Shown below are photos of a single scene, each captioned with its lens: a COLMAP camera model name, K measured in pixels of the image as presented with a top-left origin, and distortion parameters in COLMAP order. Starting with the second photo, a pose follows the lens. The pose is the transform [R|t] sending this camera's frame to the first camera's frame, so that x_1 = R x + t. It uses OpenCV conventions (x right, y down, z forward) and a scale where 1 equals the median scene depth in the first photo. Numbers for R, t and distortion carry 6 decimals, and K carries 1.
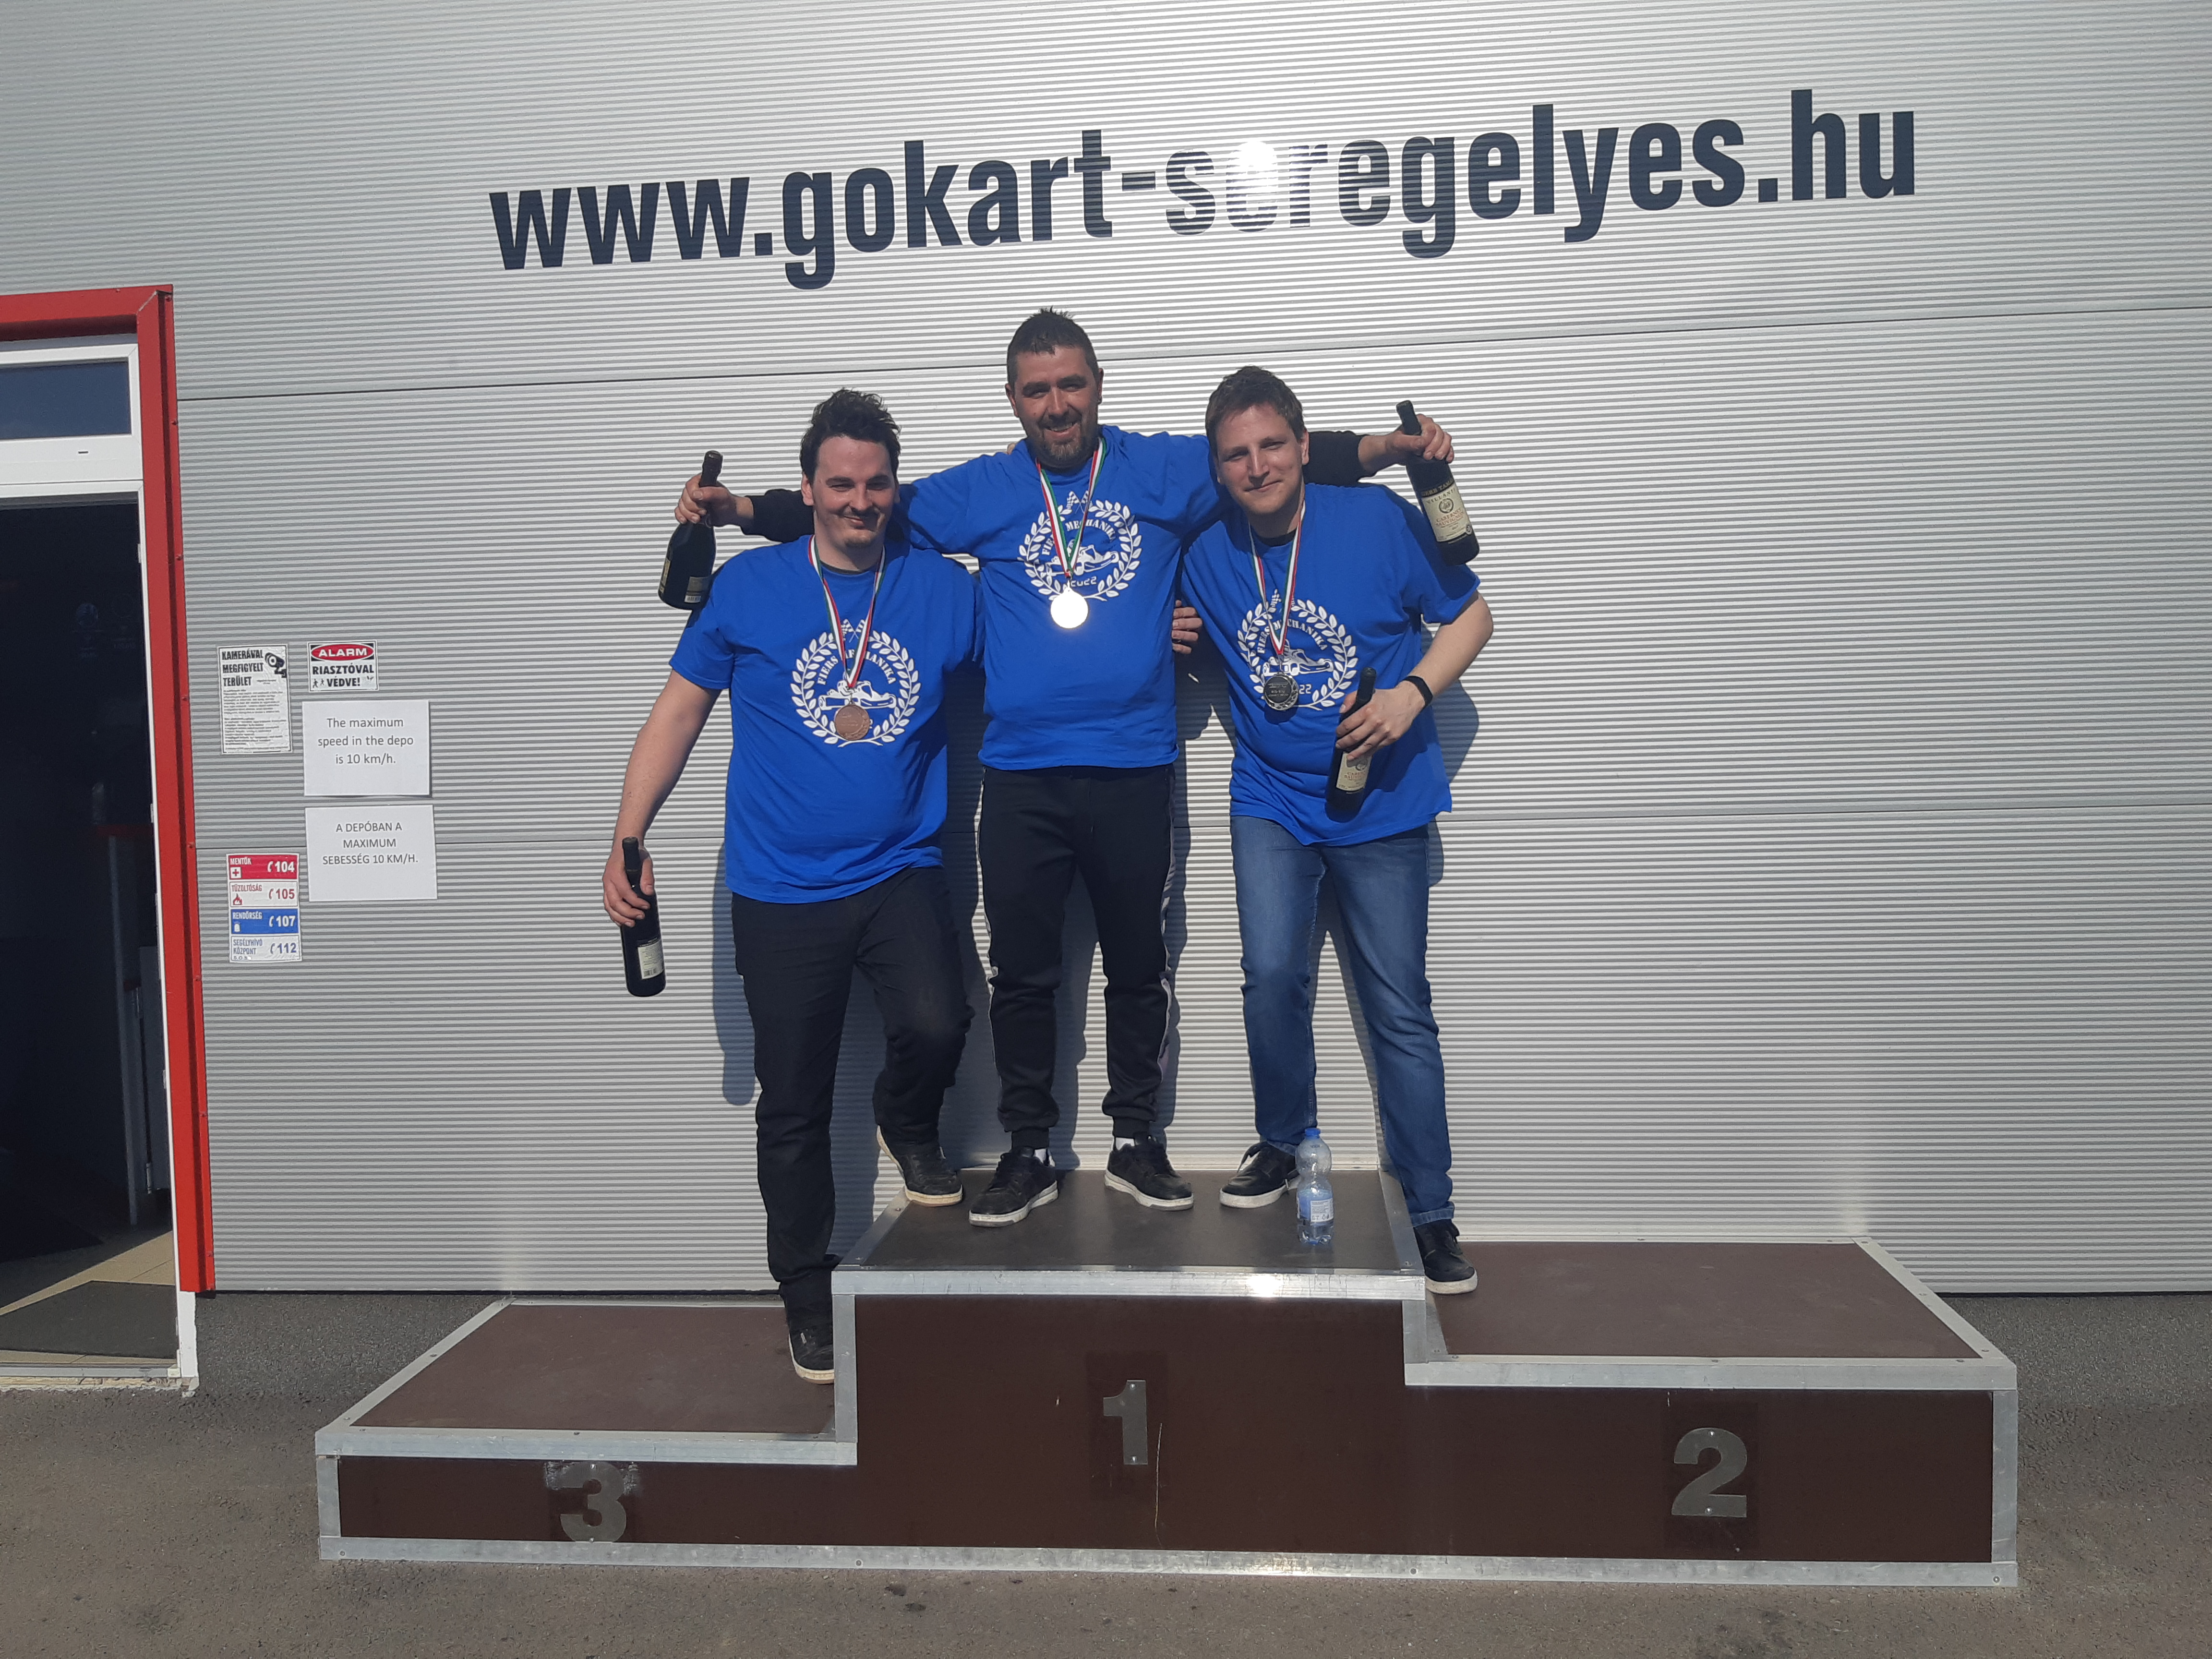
lens RADIAL K [[1785.6, 0, 1030.0], [0, 1785.6, 827.9], [0, 0, 1]] dist [-0.012861, -0.043447]
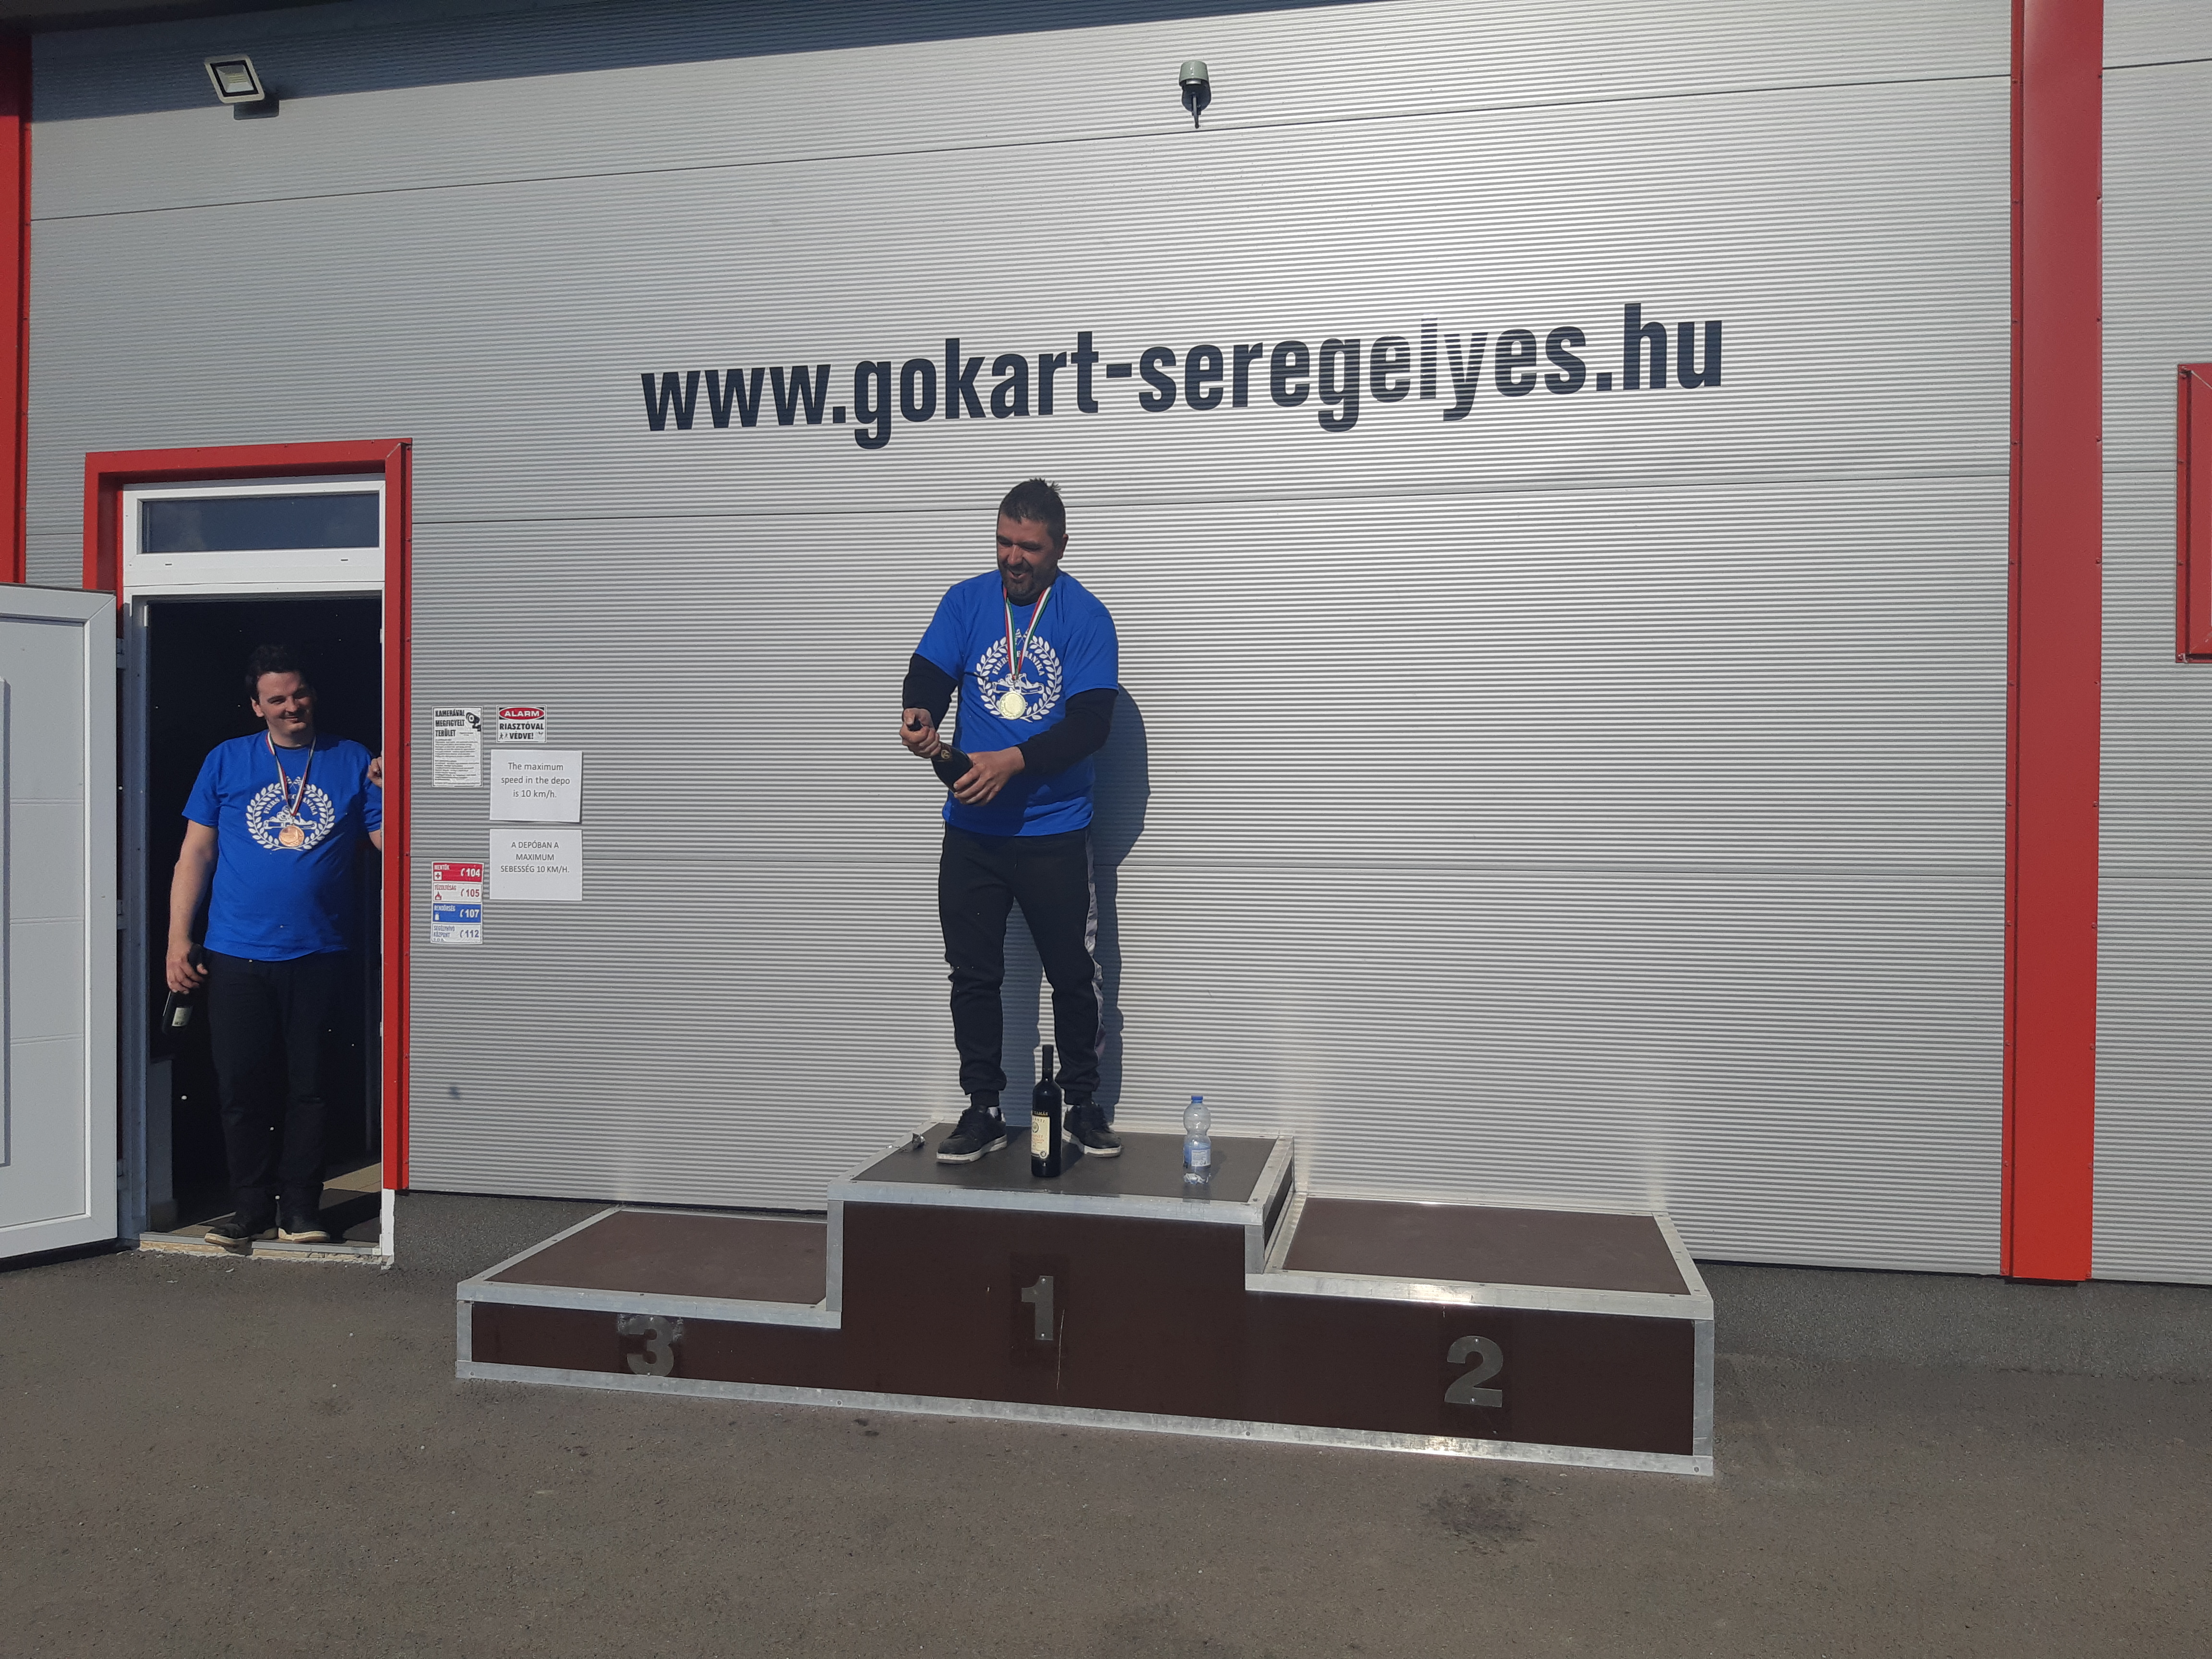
lens RADIAL K [[1660.8, 0, 1106.0], [0, 1660.8, 829.5], [0, 0, 1]] dist [-0.009892, -0.071180]
pose [[0.995205, 0.032587, -0.092226, 0.177479], [-0.035394, 0.998954, -0.028967, 0.009267], [0.091186, 0.032092, 0.995317, -0.205819]]
